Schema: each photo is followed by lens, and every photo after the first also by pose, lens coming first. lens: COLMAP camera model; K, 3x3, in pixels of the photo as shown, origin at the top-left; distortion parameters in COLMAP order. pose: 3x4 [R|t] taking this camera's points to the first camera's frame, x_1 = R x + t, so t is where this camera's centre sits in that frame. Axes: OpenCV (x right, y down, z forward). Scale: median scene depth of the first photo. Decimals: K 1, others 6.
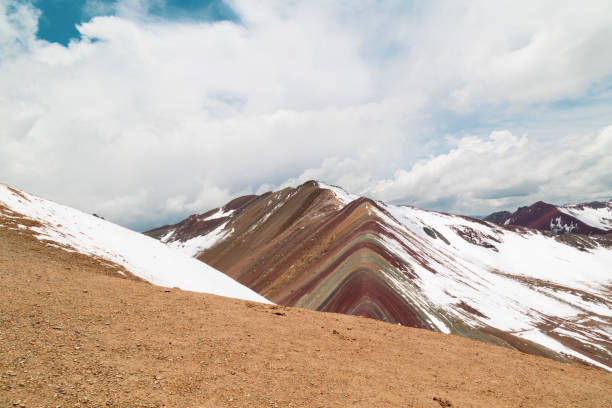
lens RADIAL K [[389.4, 0, 310.4], [0, 389.4, 201.6], [0, 0, 1]] dist [0.025491, -0.010118]
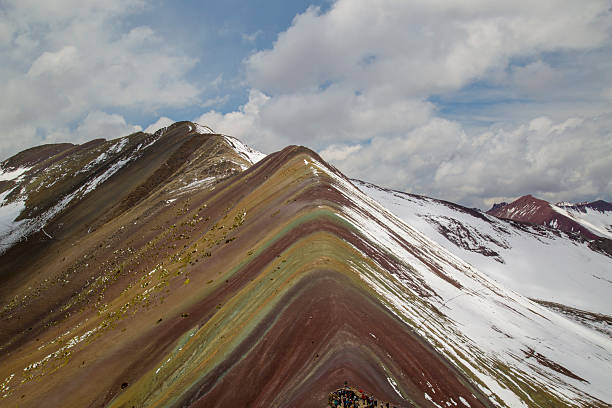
lens RADIAL K [[631.4, 0, 297.1], [0, 631.4, 201.9], [0, 0, 1]] dist [0.052240, 0.000000]
pose [[0.976515, 0.053869, 0.208607, -0.038164], [-0.059091, 0.998074, 0.018878, 0.053170], [-0.207188, -0.030761, 0.977817, 0.197257]]
